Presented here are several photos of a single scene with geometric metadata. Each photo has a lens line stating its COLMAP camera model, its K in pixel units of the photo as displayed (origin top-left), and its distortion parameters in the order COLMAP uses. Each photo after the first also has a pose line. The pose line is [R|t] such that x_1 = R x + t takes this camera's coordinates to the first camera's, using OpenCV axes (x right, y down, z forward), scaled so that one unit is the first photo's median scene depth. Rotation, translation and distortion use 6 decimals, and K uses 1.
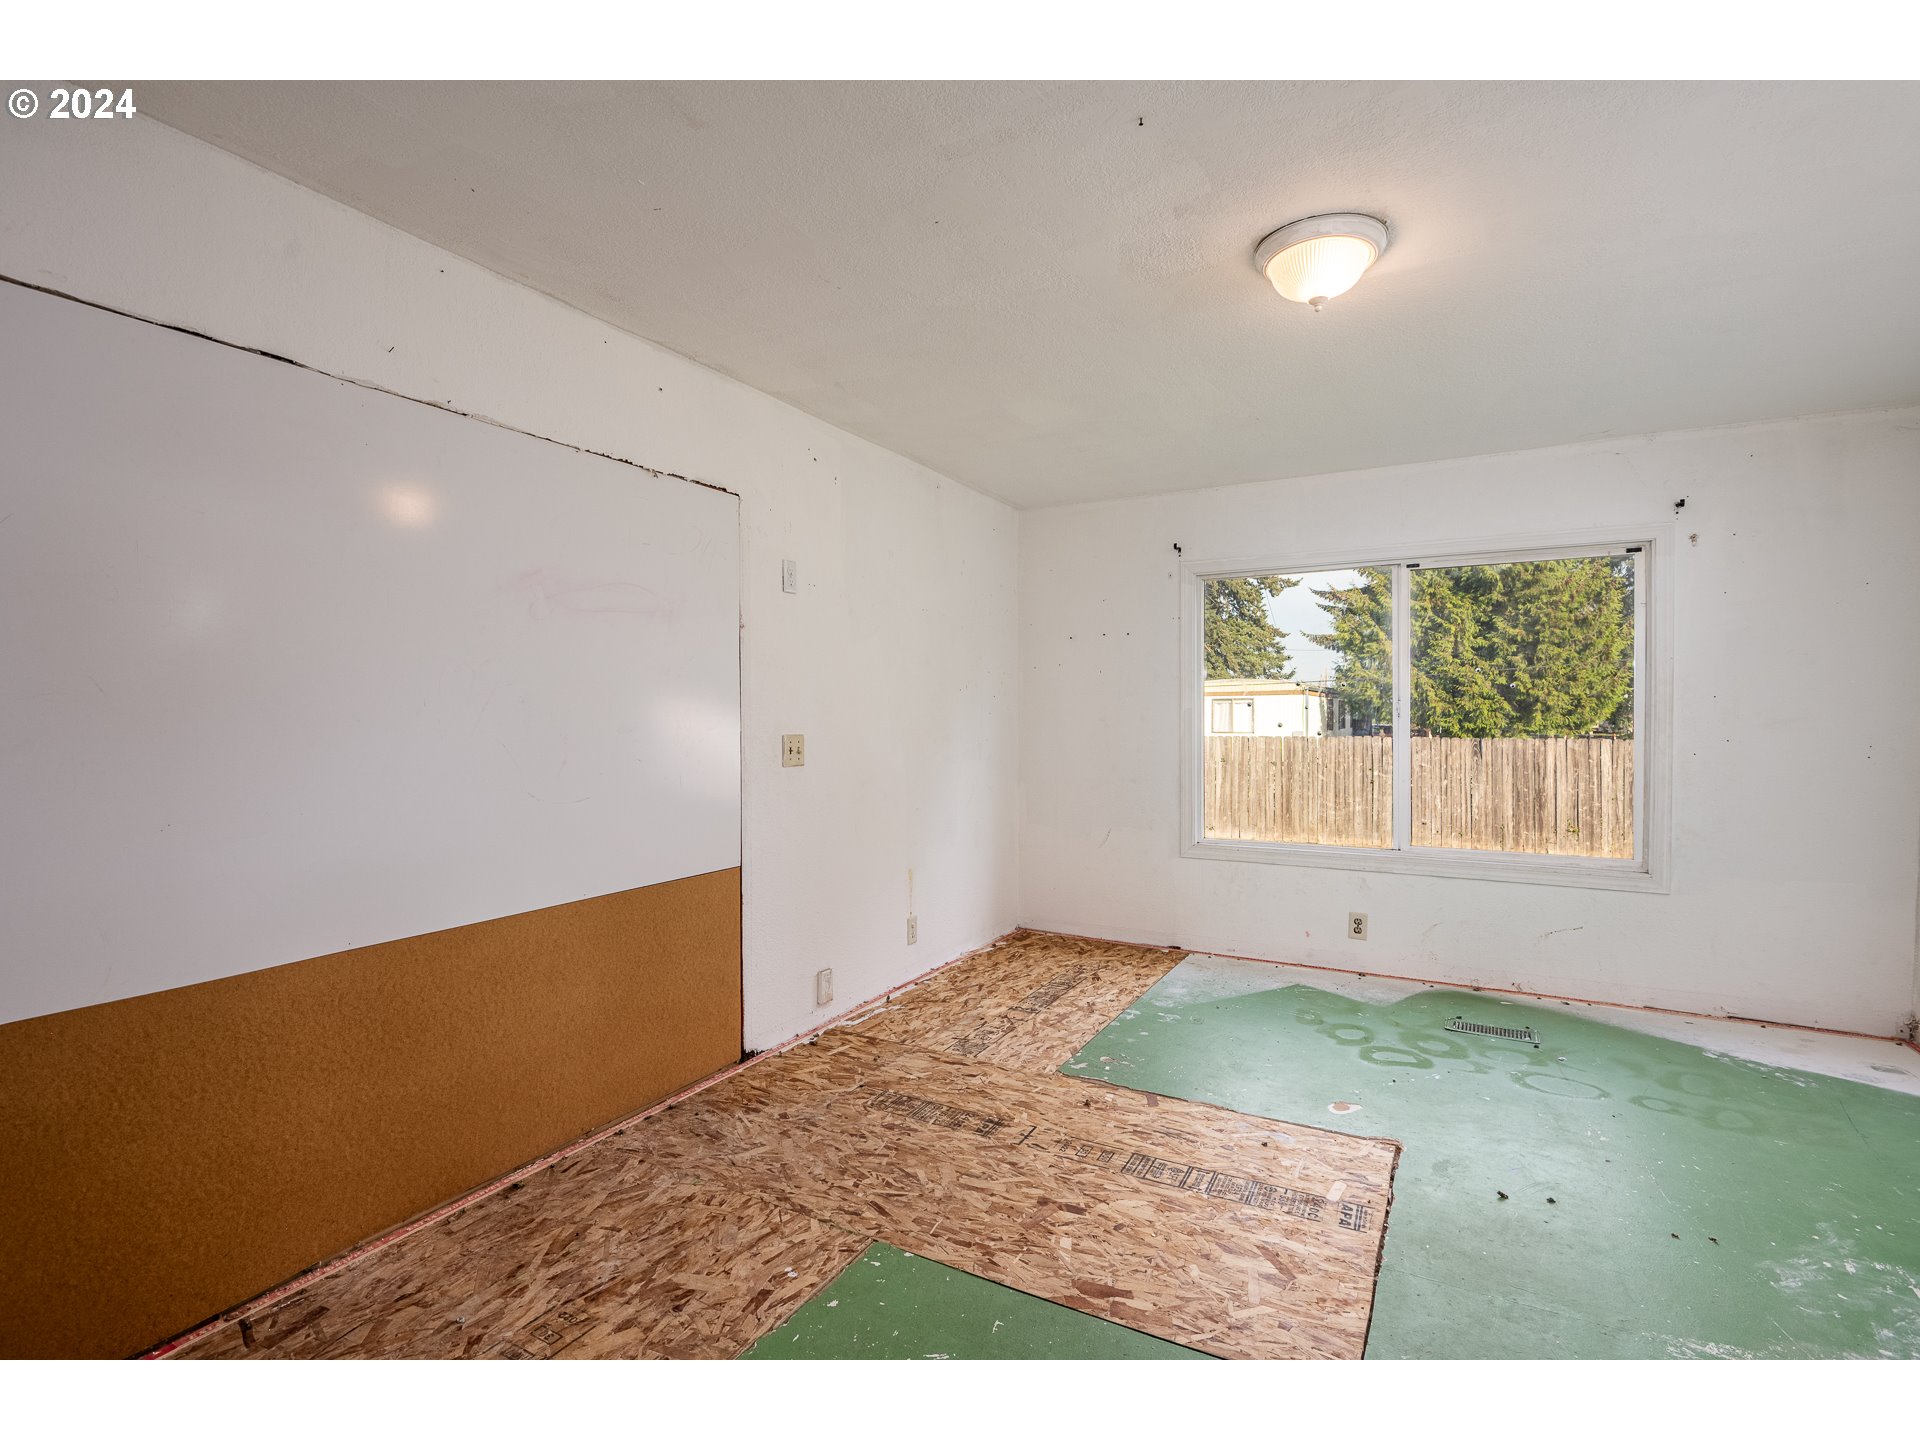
lens RADIAL K [[894.2, 0, 950.3], [0, 894.2, 720.2], [0, 0, 1]] dist [-0.016549, -0.002213]
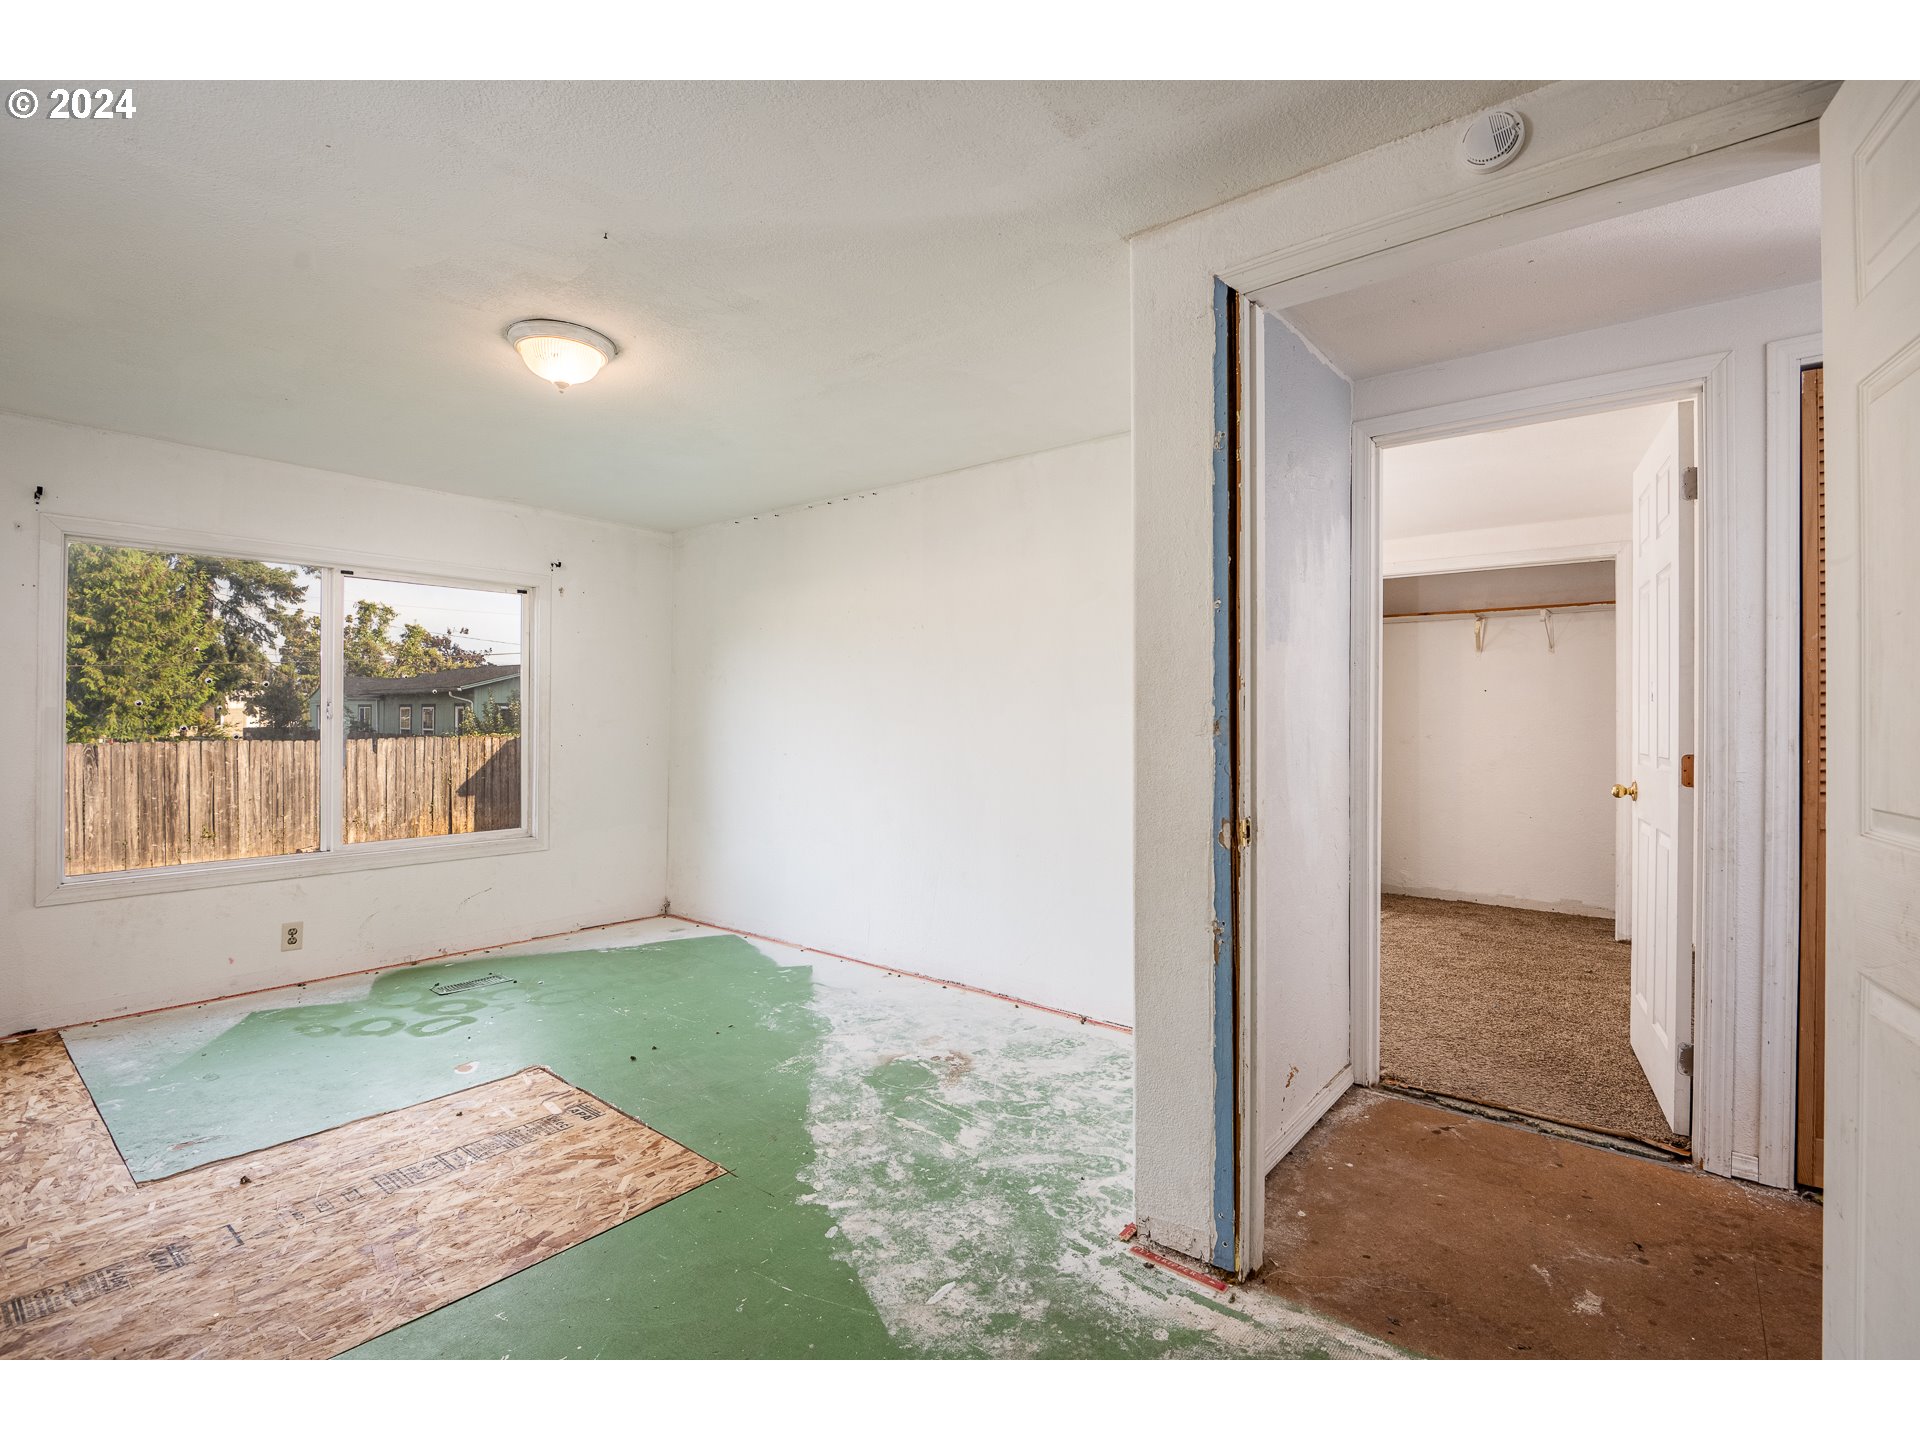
lens RADIAL K [[894.2, 0, 953.8], [0, 894.2, 712.1], [0, 0, 1]] dist [-0.016549, -0.002213]
pose [[0.167321, 0.005938, 0.985885, -0.107023], [0.003989, 0.999970, -0.006700, -0.000749], [-0.985894, 0.005054, 0.167292, 0.038455]]
